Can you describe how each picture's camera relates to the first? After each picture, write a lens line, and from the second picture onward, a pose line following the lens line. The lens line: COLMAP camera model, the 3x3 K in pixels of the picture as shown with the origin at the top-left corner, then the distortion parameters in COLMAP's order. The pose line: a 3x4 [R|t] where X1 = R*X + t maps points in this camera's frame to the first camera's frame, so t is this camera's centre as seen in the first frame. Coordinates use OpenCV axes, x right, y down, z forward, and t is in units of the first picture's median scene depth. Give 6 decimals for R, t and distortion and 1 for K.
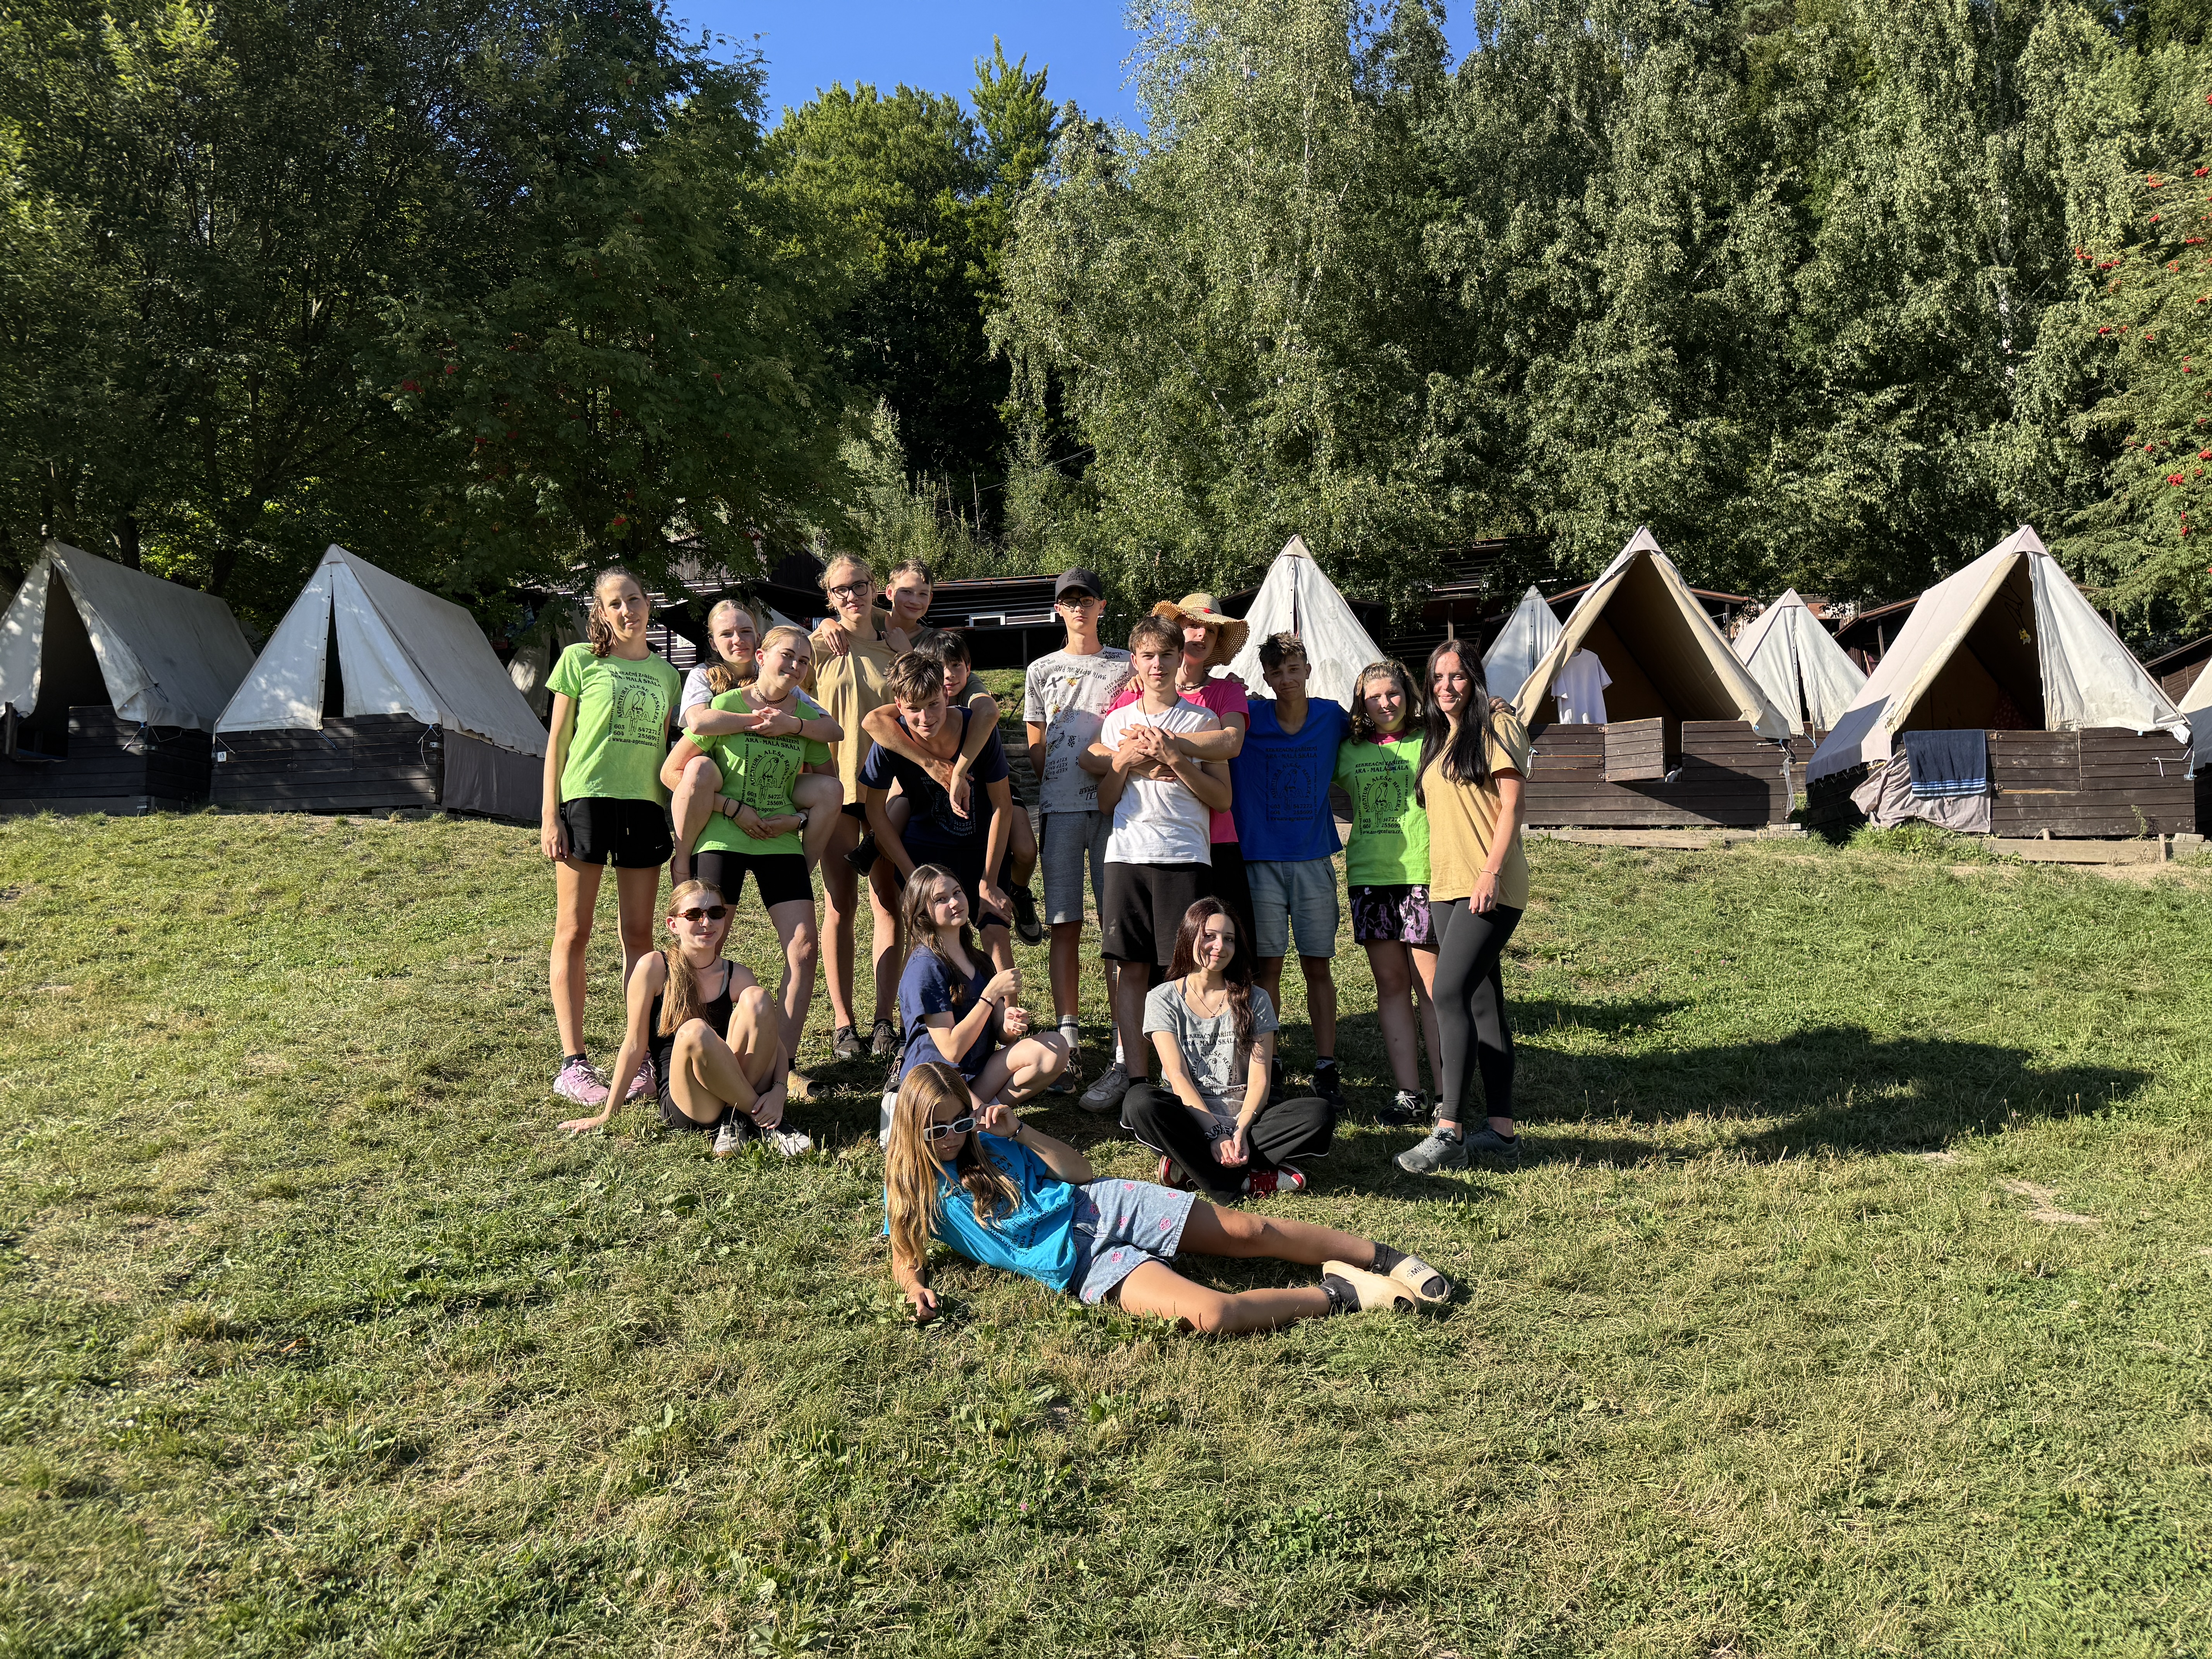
lens RADIAL K [[1524.5, 0, 1104.5], [0, 1524.5, 830.3], [0, 0, 1]] dist [0.058179, -0.072068]
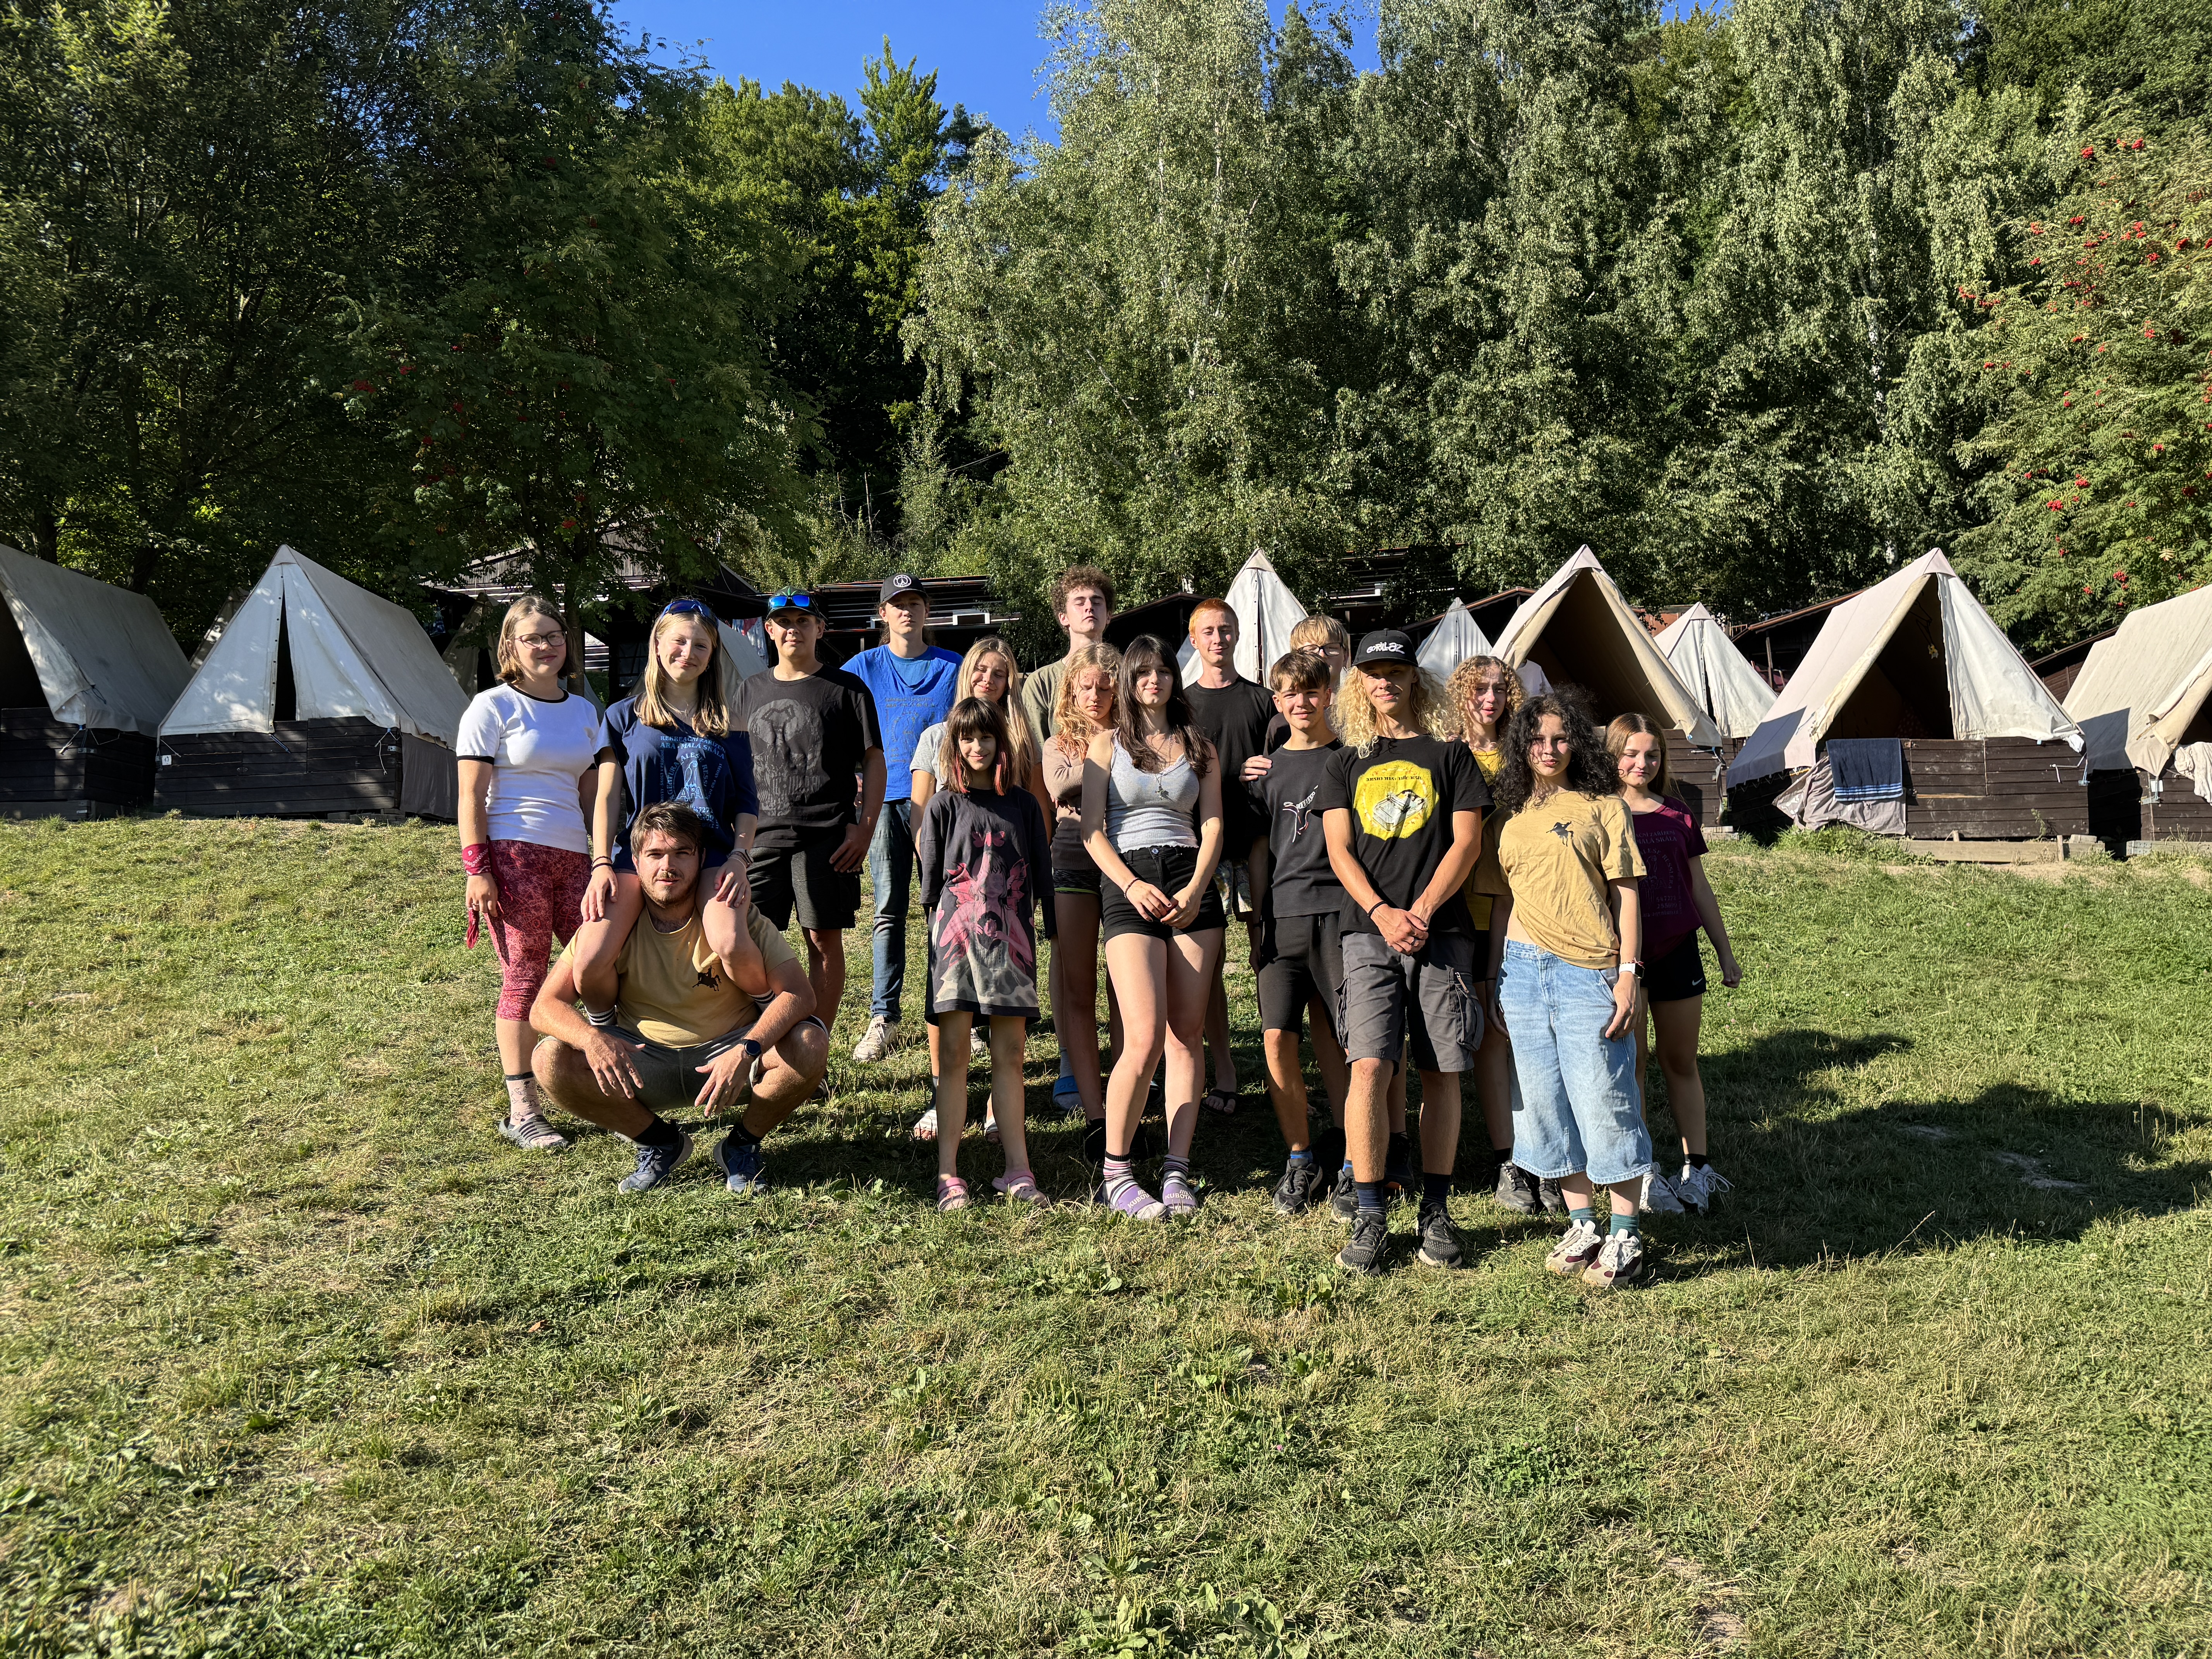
lens RADIAL K [[1518.0, 0, 1099.2], [0, 1518.0, 827.6], [0, 0, 1]] dist [0.079658, -0.116903]
pose [[0.997157, -0.001611, 0.075336, -0.027234], [0.001838, 0.999994, -0.002941, -0.000476], [-0.075331, 0.003071, 0.997154, -0.009885]]
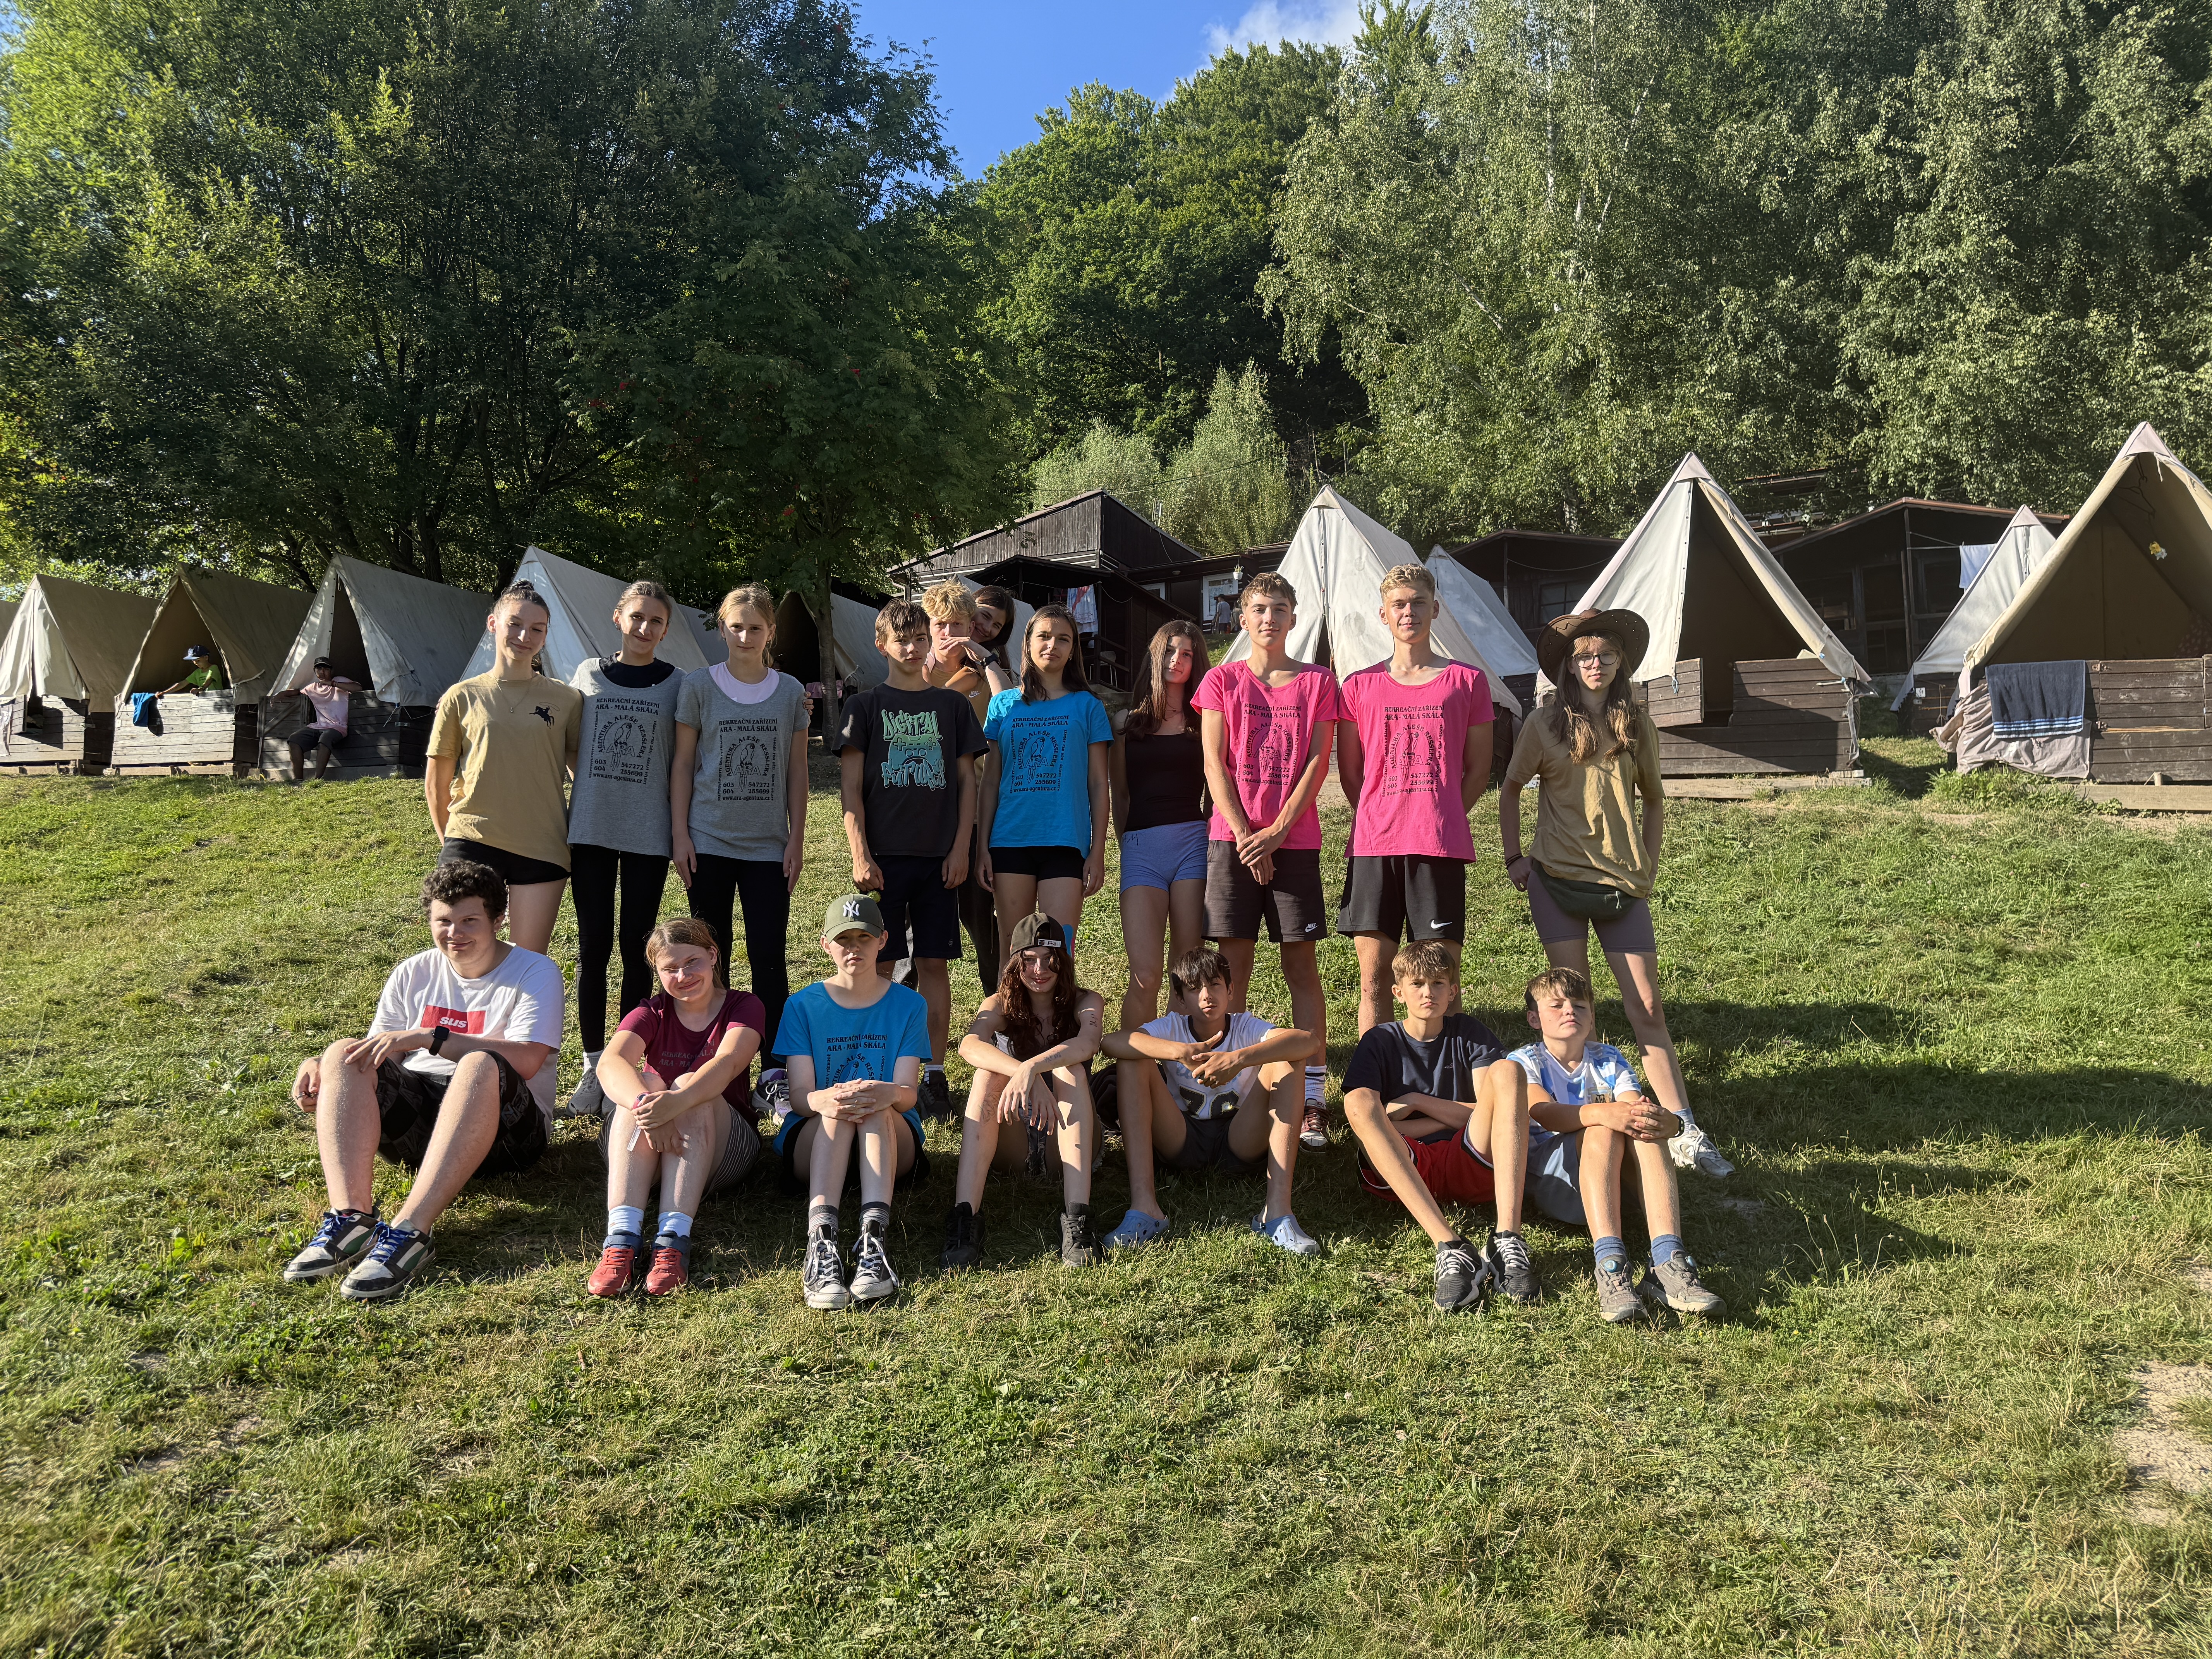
lens RADIAL K [[1535.0, 0, 1099.7], [0, 1535.0, 832.1], [0, 0, 1]] dist [0.029124, -0.034286]
pose [[0.960014, -0.001206, -0.279949, 0.117554], [0.008212, 0.999682, 0.023855, 0.002883], [0.279831, -0.025200, 0.959718, -0.000739]]
